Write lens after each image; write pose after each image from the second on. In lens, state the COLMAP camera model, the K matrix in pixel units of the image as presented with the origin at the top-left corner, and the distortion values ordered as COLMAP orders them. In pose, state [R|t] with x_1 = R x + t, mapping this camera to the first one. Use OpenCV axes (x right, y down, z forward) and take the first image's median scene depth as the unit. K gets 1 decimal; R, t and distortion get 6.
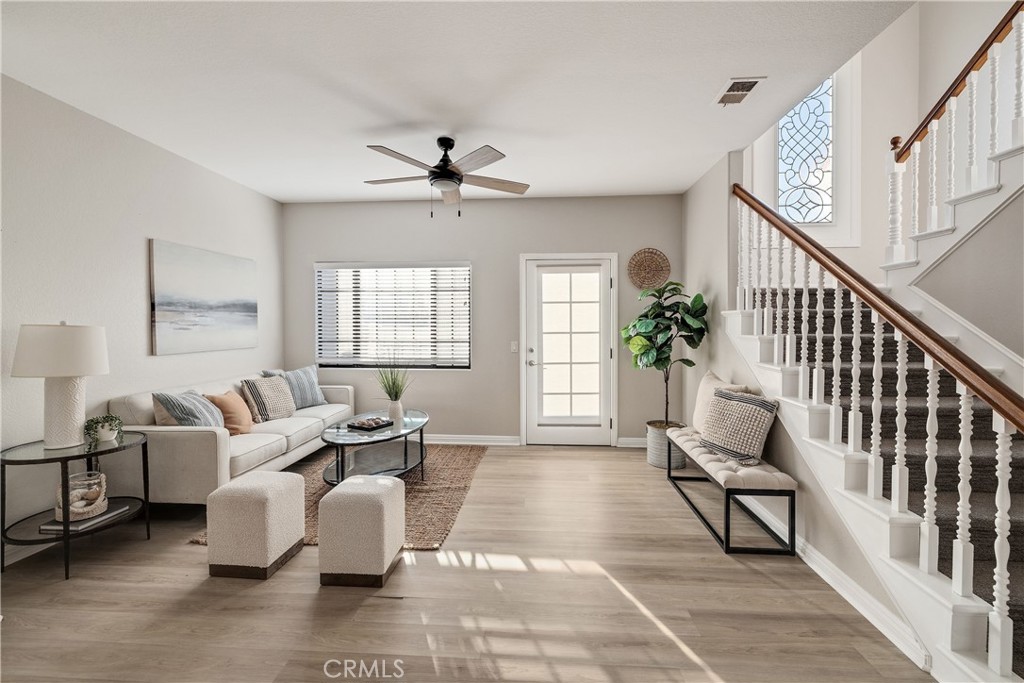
lens RADIAL K [[434.7, 0, 507.5], [0, 434.7, 334.3], [0, 0, 1]] dist [0.000242, 0.000281]
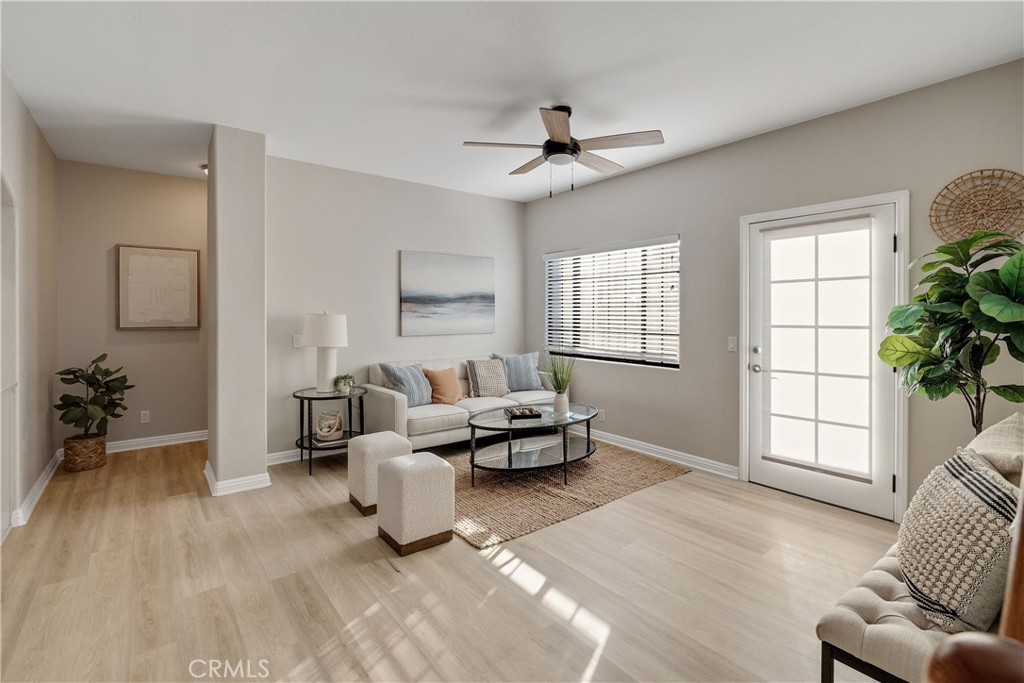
lens RADIAL K [[460.4, 0, 490.0], [0, 460.4, 318.6], [0, 0, 1]] dist [-0.002345, 0.001944]
pose [[0.671403, 0.010601, -0.741017, 0.324928], [-0.016723, 0.999860, -0.000848, -0.006966], [0.740904, 0.012961, 0.671486, 0.177607]]
